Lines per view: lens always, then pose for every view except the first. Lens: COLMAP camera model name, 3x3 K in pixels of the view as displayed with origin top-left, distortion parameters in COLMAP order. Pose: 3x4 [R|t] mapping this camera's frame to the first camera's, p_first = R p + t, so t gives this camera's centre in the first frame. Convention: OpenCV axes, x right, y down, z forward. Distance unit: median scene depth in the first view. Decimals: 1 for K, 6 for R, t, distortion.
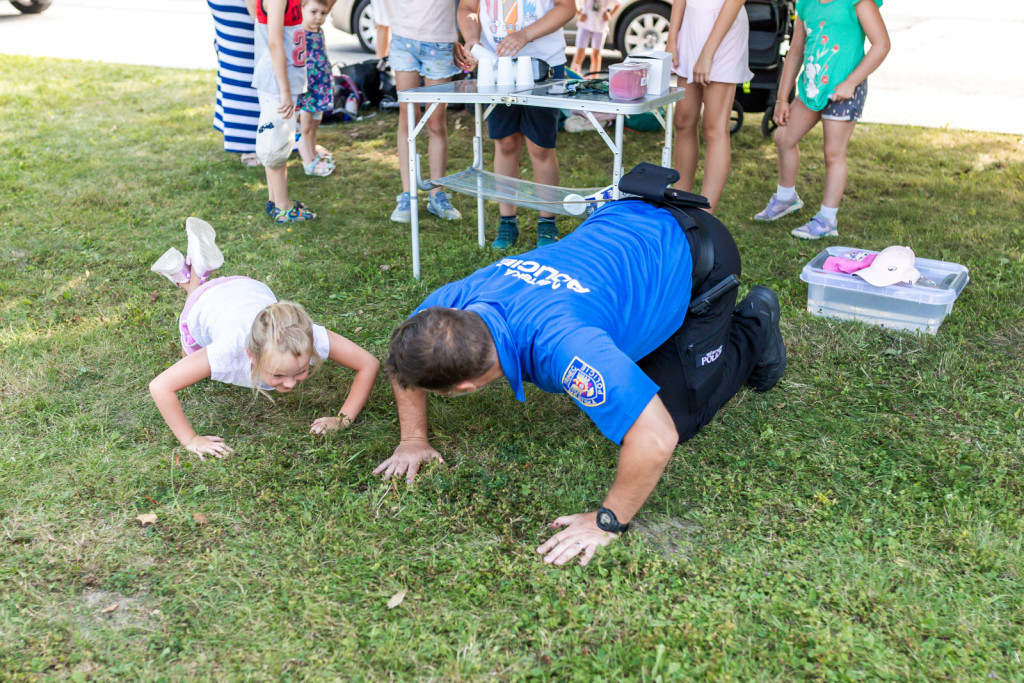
lens RADIAL K [[1089.1, 0, 512.0], [0, 1089.1, 341.5], [0, 0, 1]] dist [0.003035, 0.017416]
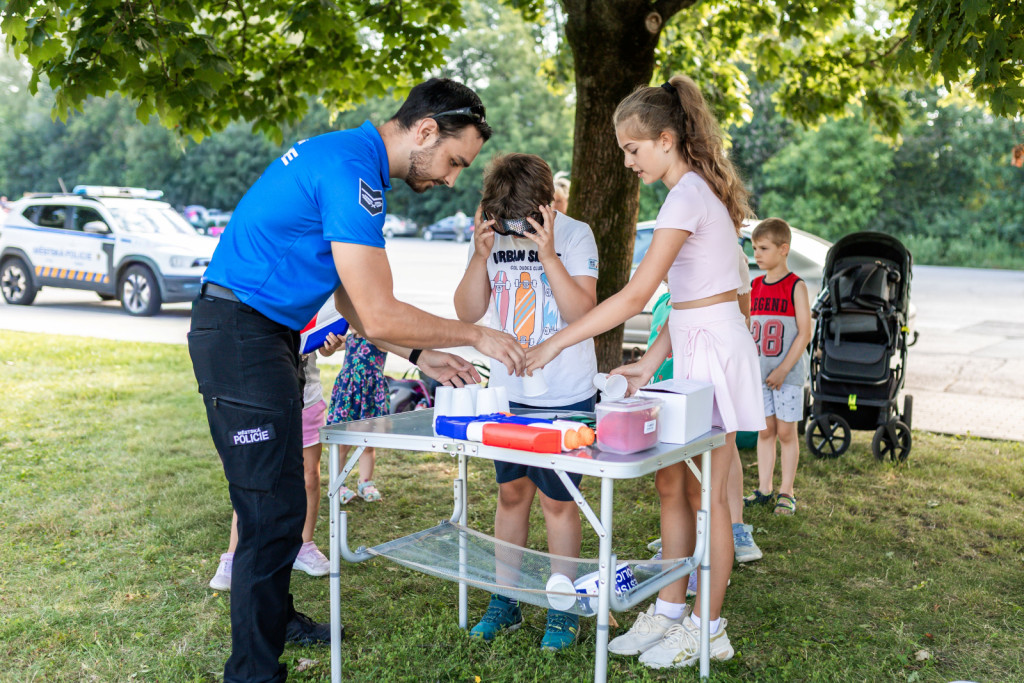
lens RADIAL K [[1089.1, 0, 512.0], [0, 1089.1, 341.5], [0, 0, 1]] dist [0.003035, 0.017416]
pose [[0.993849, 0.018196, -0.109234, 0.045761], [-0.046627, 0.963467, -0.263737, -0.045127], [0.100445, 0.267208, 0.958390, 0.137378]]
